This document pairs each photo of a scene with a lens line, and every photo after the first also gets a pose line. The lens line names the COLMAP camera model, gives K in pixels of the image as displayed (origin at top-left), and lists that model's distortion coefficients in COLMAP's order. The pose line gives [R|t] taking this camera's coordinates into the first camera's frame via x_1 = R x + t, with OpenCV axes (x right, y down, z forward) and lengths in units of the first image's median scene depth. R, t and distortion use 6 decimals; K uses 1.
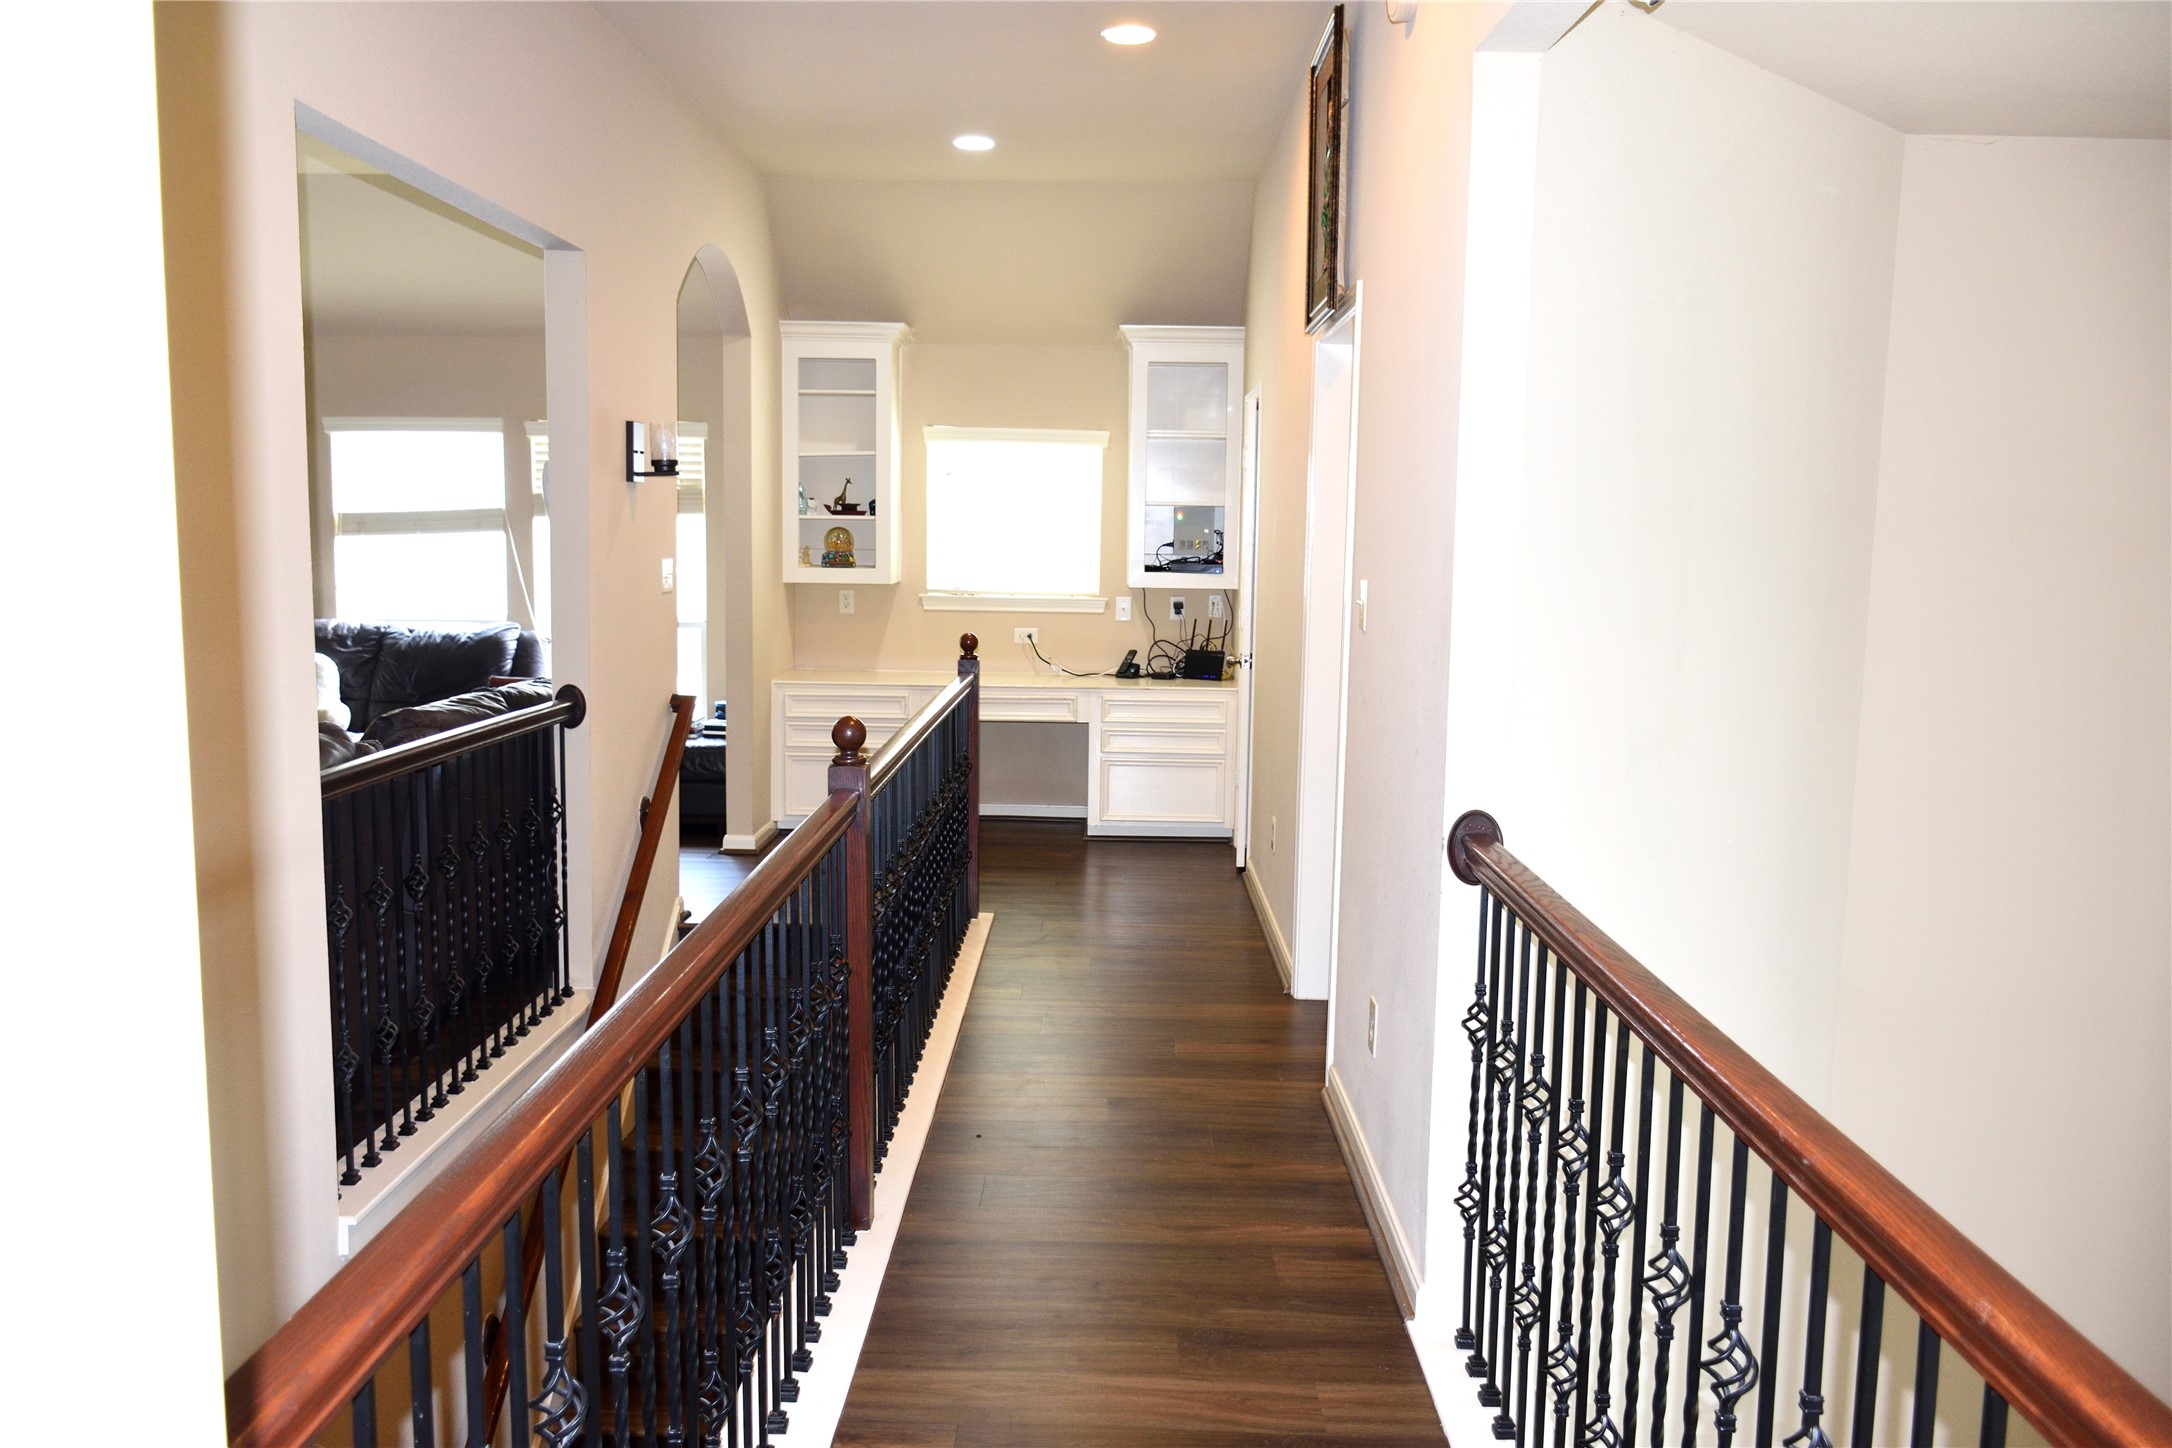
lens RADIAL K [[1693.8, 0, 1079.4], [0, 1693.8, 724.0], [0, 0, 1]] dist [-0.006229, 0.020087]
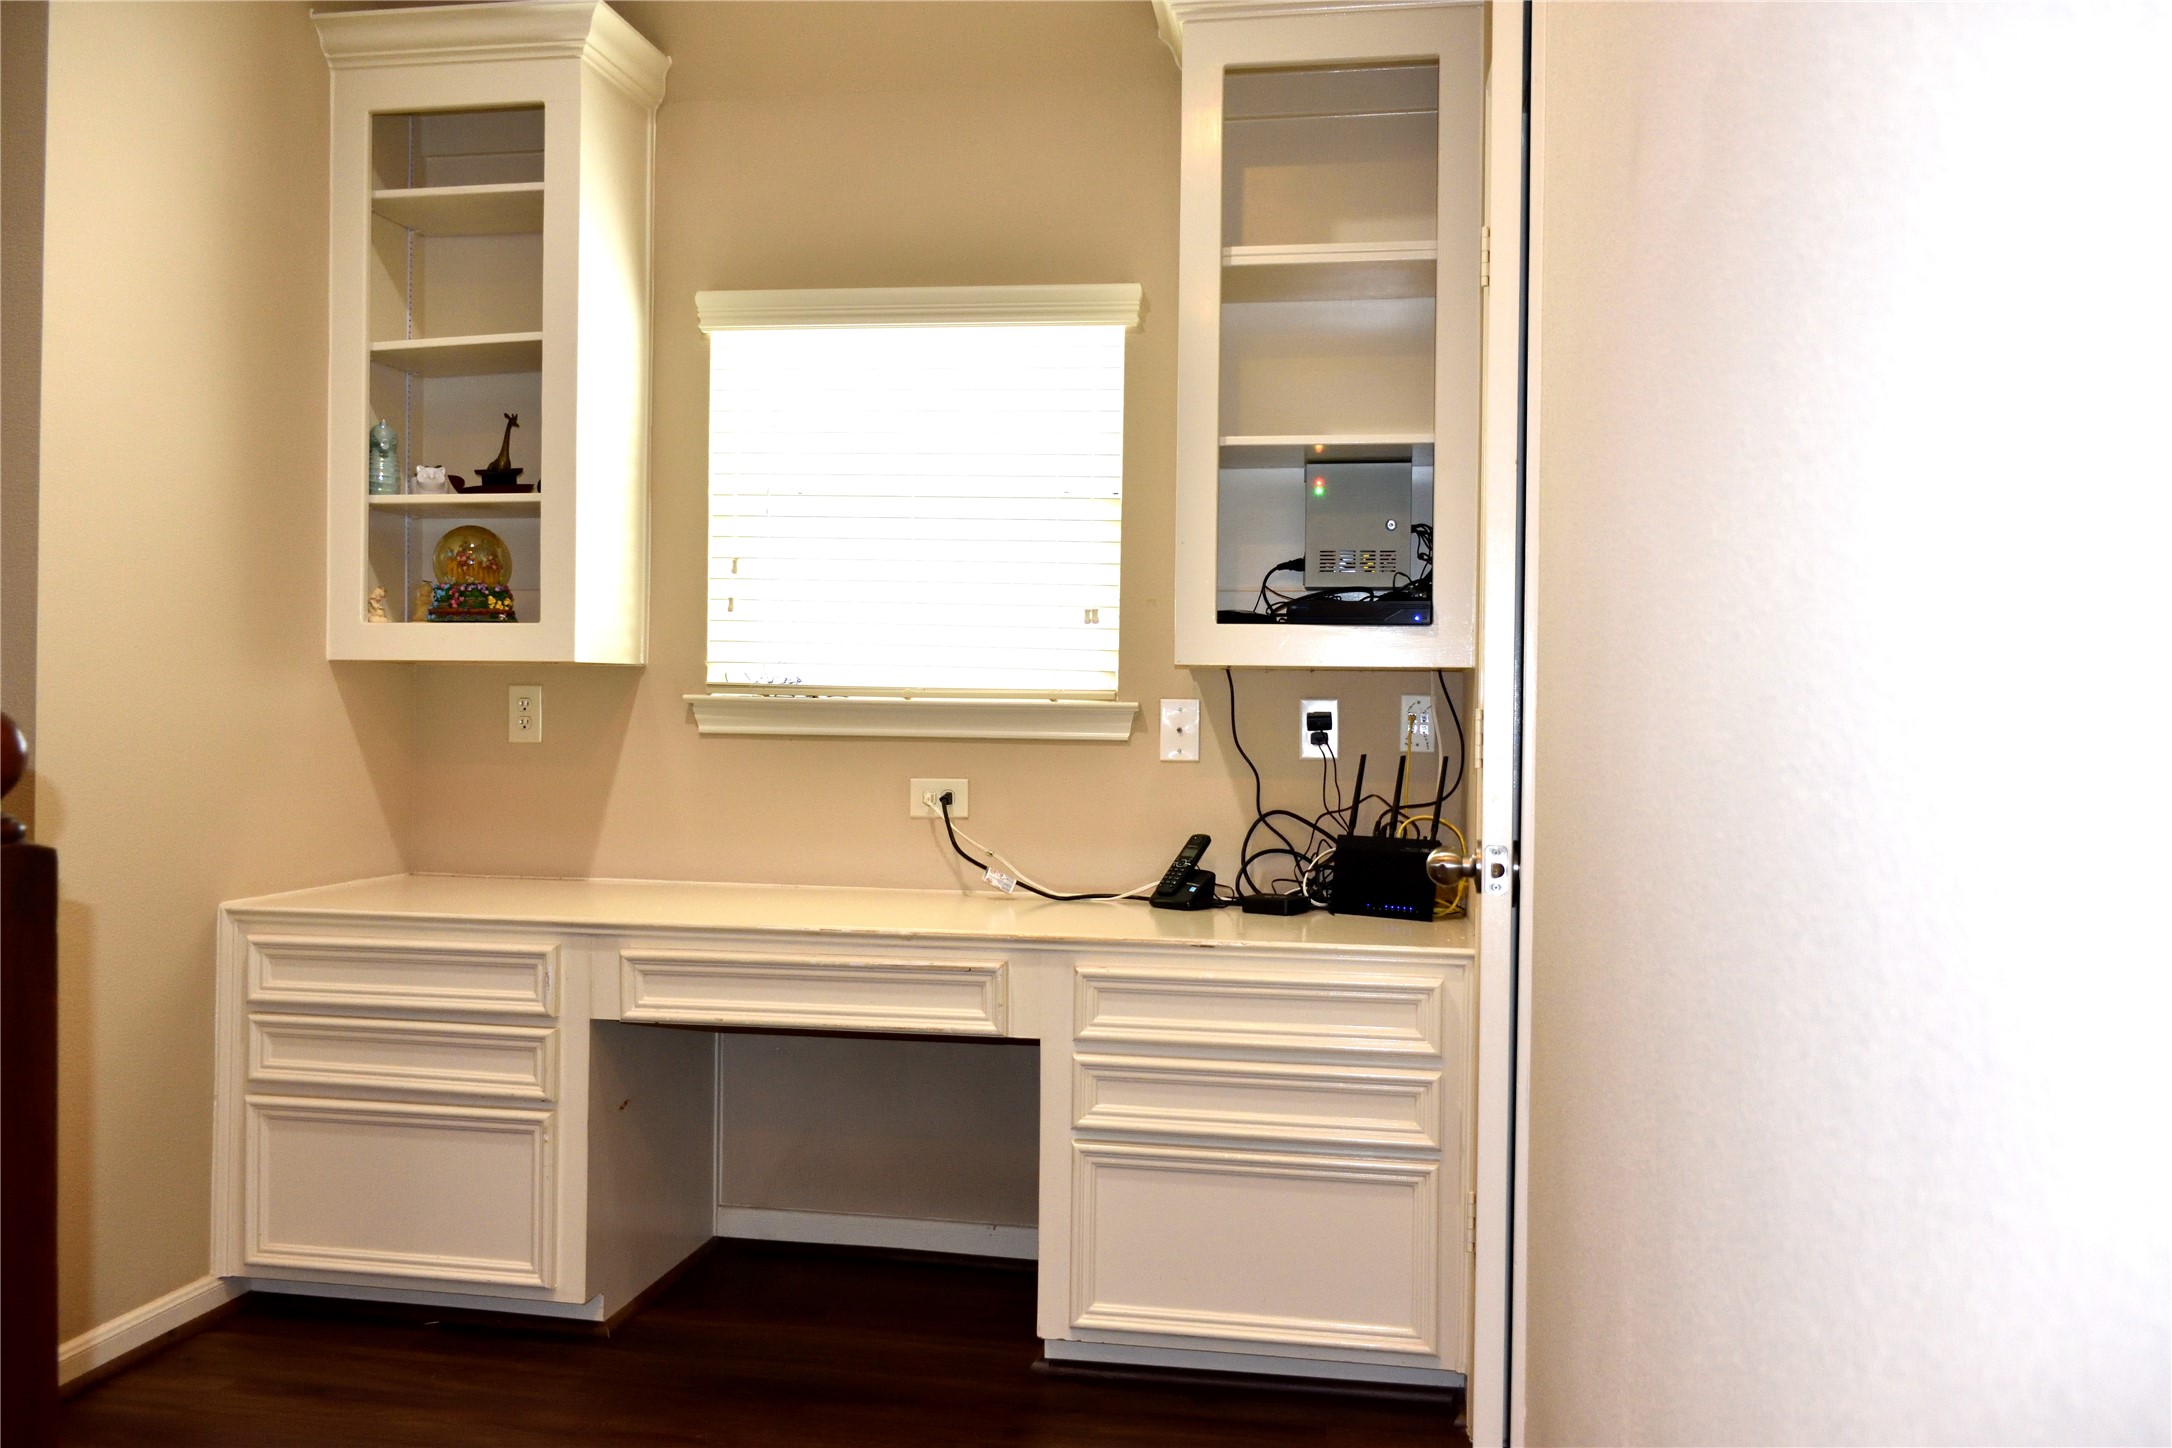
lens RADIAL K [[1693.8, 0, 1097.0], [0, 1693.8, 722.0], [0, 0, 1]] dist [-0.006229, 0.020087]
pose [[0.991006, -0.000010, -0.133816, 0.060450], [-0.015788, 0.993008, -0.116989, -0.023845], [0.132881, 0.118050, 0.984077, 0.616672]]
